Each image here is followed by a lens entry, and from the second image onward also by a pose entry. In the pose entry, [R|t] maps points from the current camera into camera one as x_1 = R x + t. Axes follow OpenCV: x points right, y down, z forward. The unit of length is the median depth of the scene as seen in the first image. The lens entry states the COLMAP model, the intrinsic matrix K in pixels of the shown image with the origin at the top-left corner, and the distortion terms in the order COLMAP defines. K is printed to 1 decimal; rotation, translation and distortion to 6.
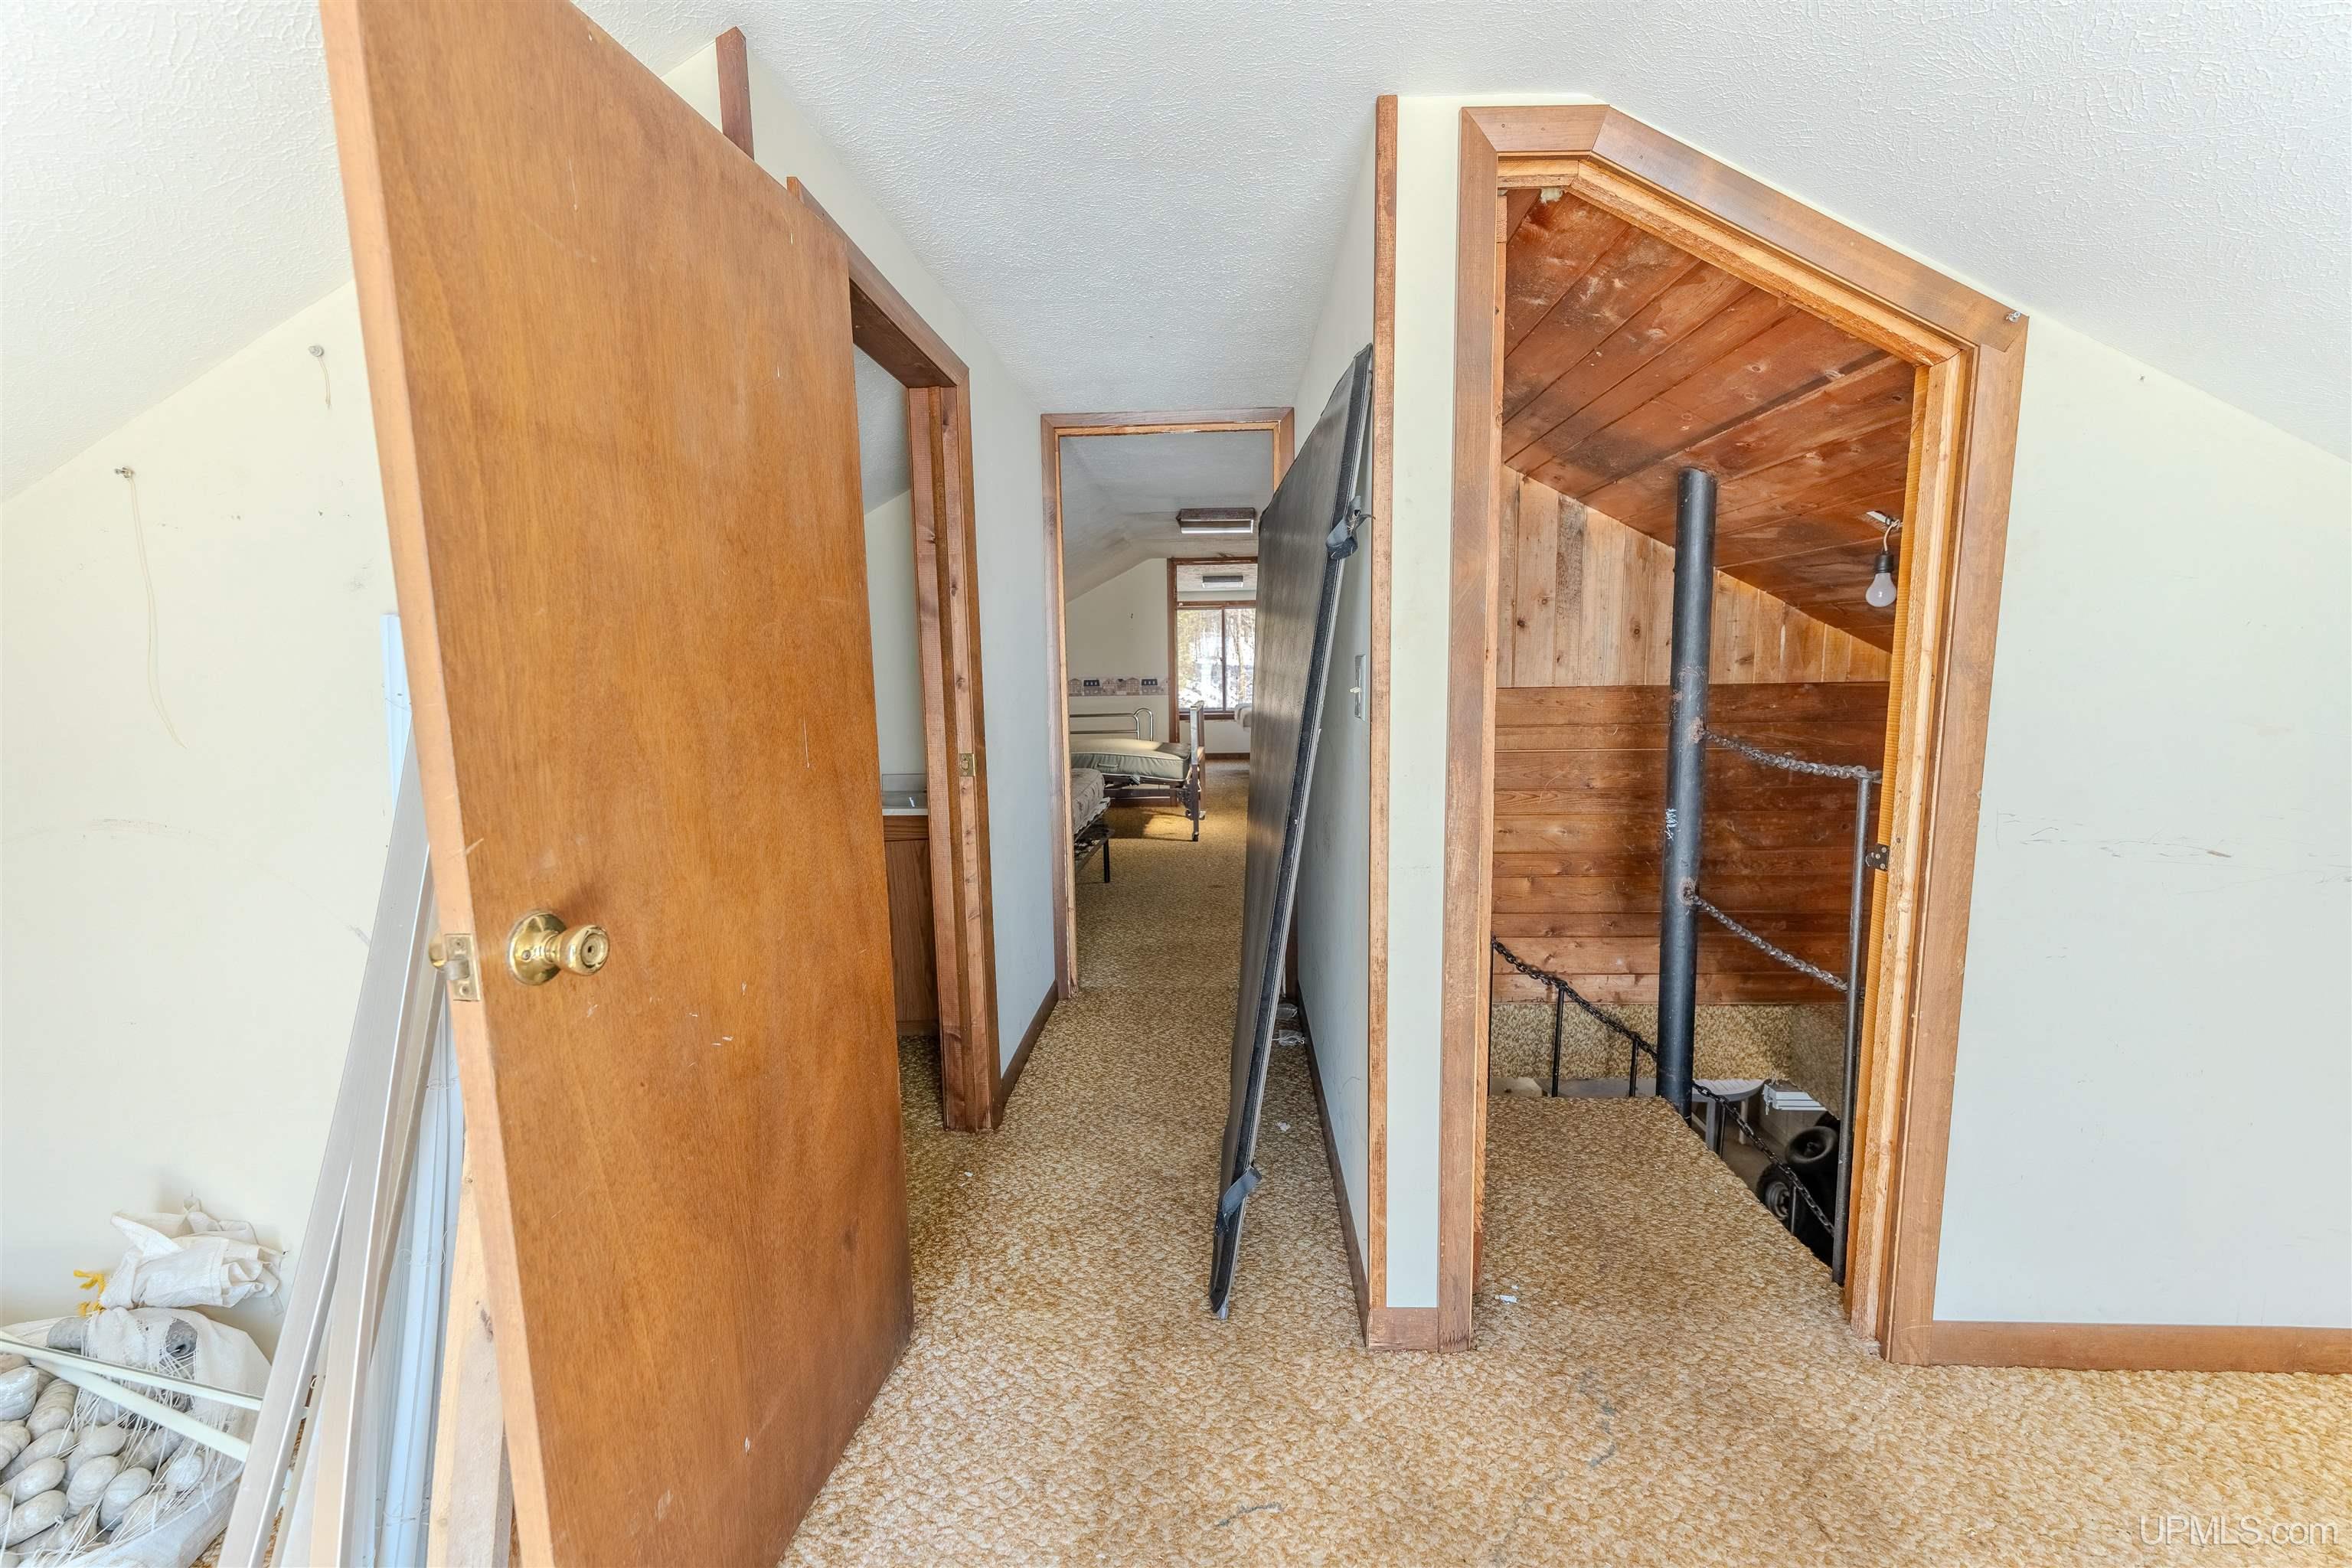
lens RADIAL K [[943.3, 0, 1178.1], [0, 943.3, 785.9], [0, 0, 1]] dist [0.000075, 0.000167]
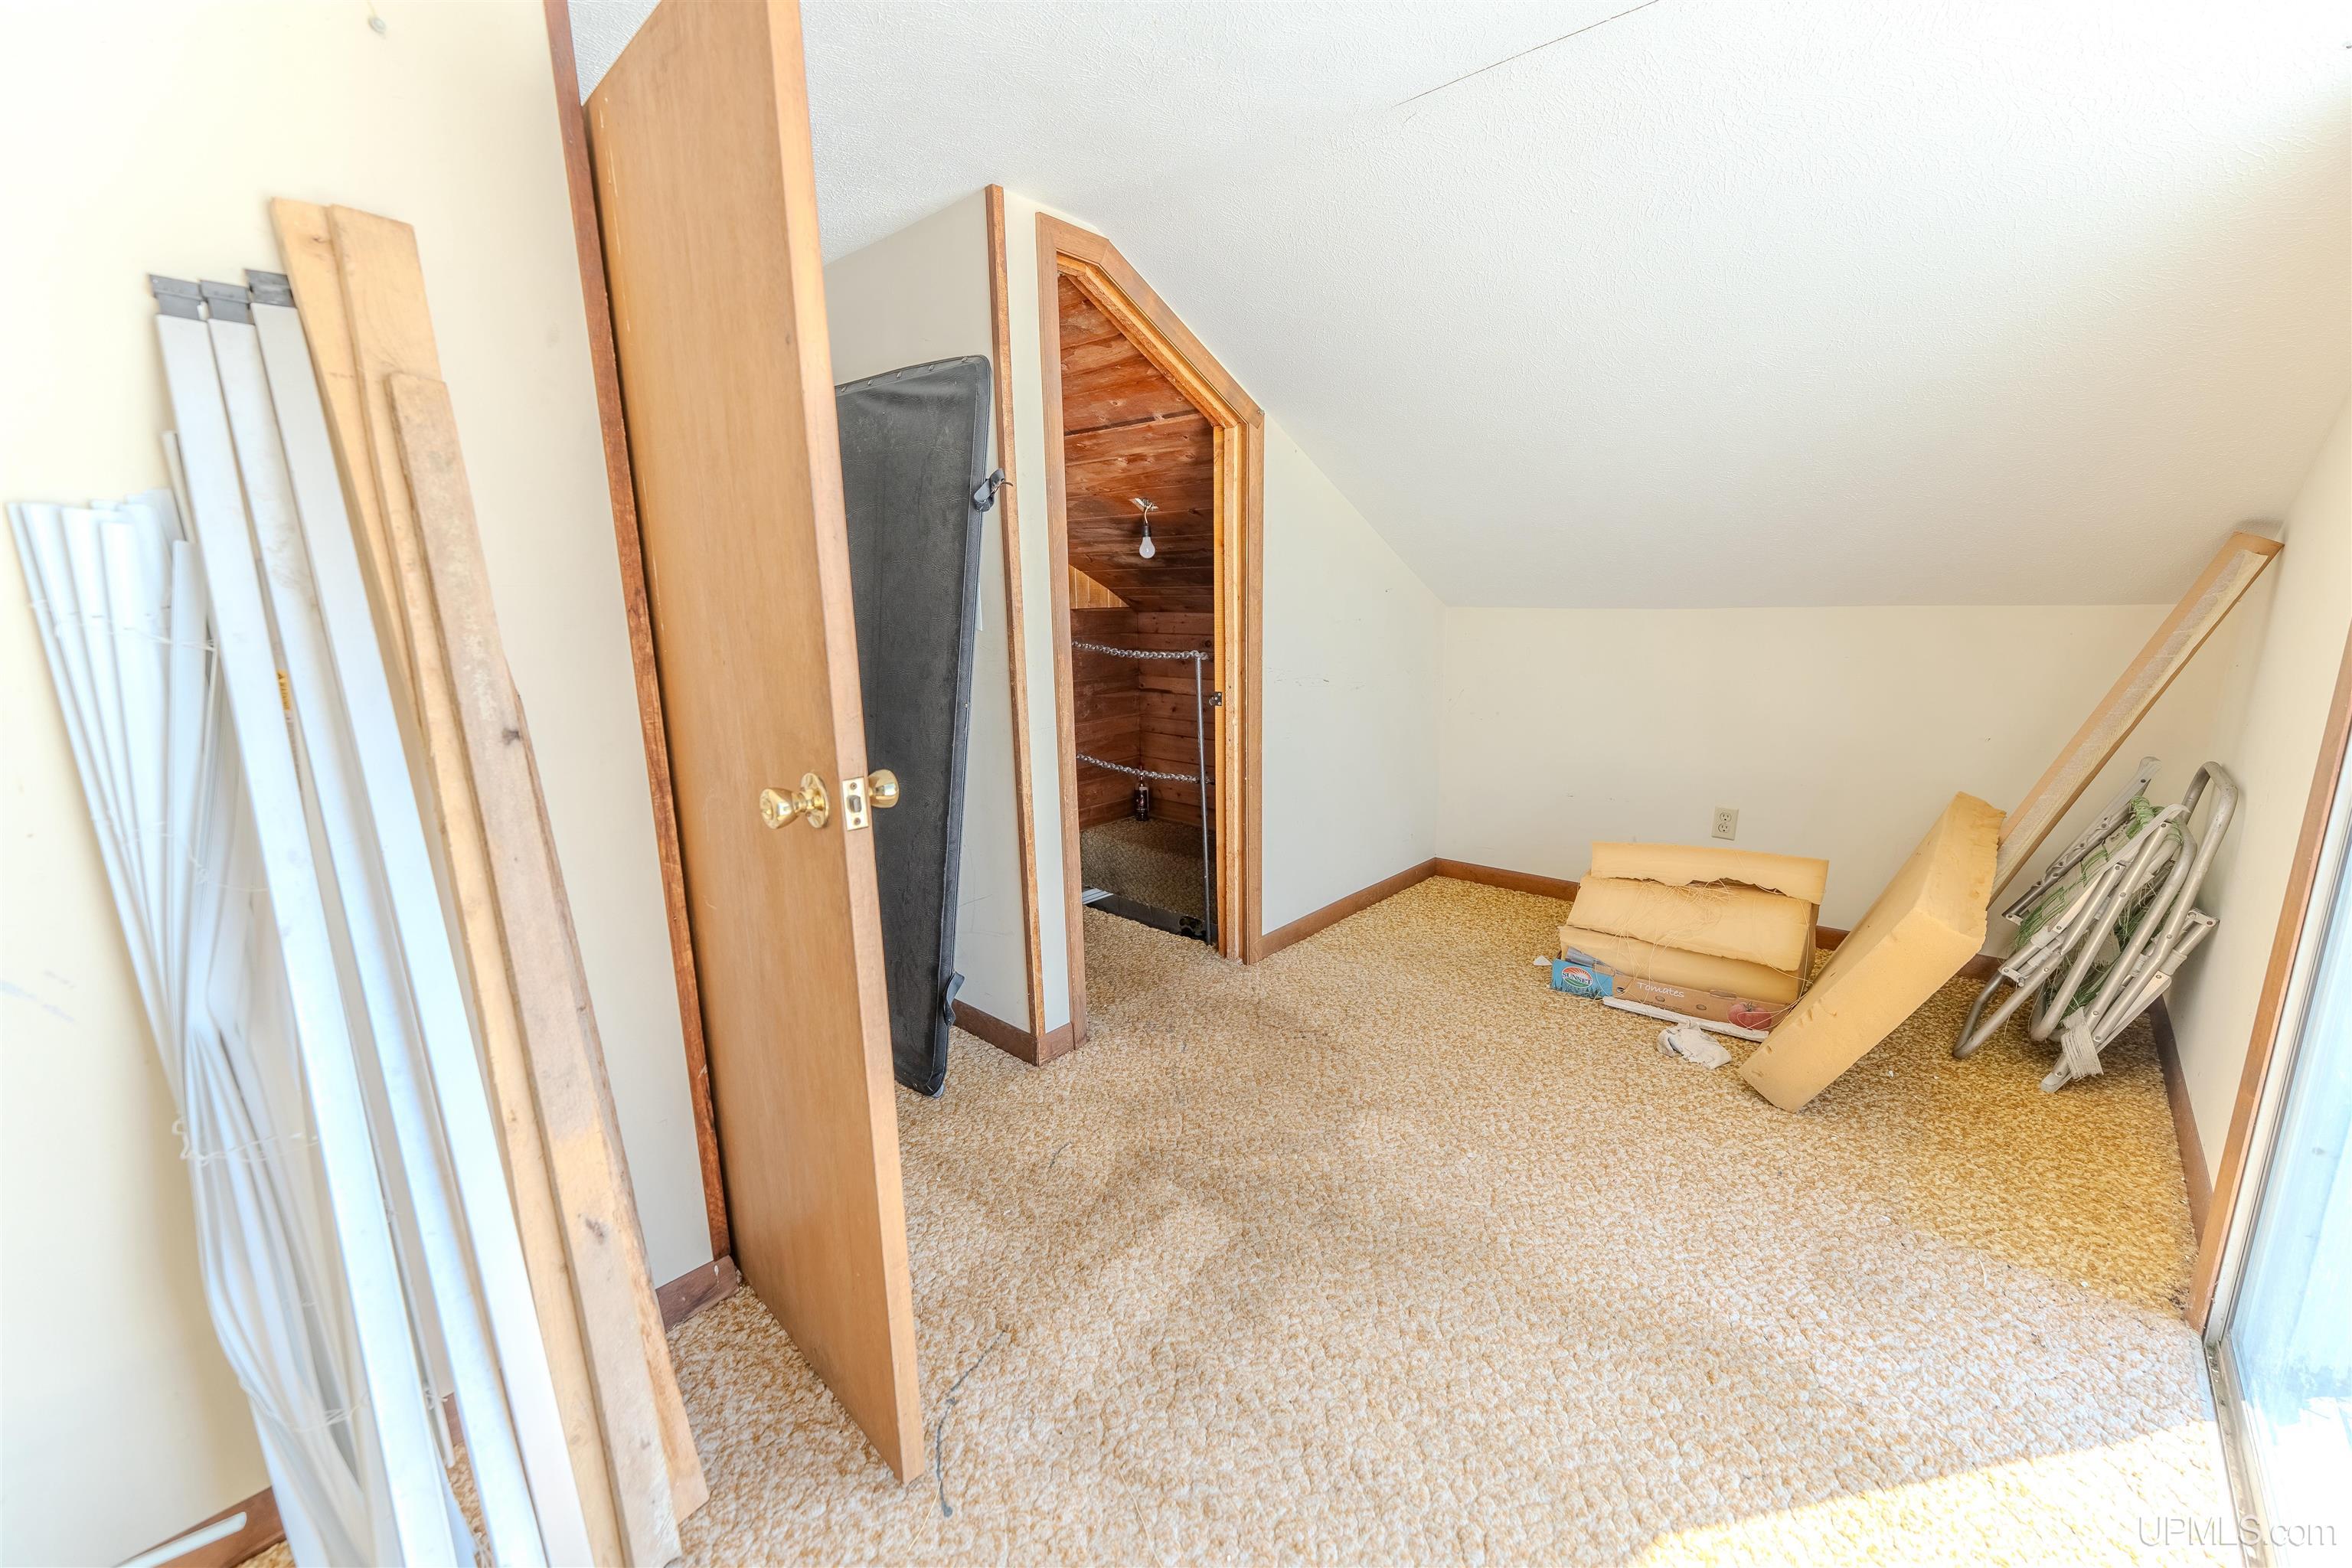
lens RADIAL K [[943.3, 0, 1174.6], [0, 943.3, 796.0], [0, 0, 1]] dist [0.000075, 0.000167]
pose [[0.629906, -0.160225, 0.759965, -0.755569], [0.106775, 0.987063, 0.119603, 0.035687], [-0.769297, 0.005806, 0.638865, -0.101064]]
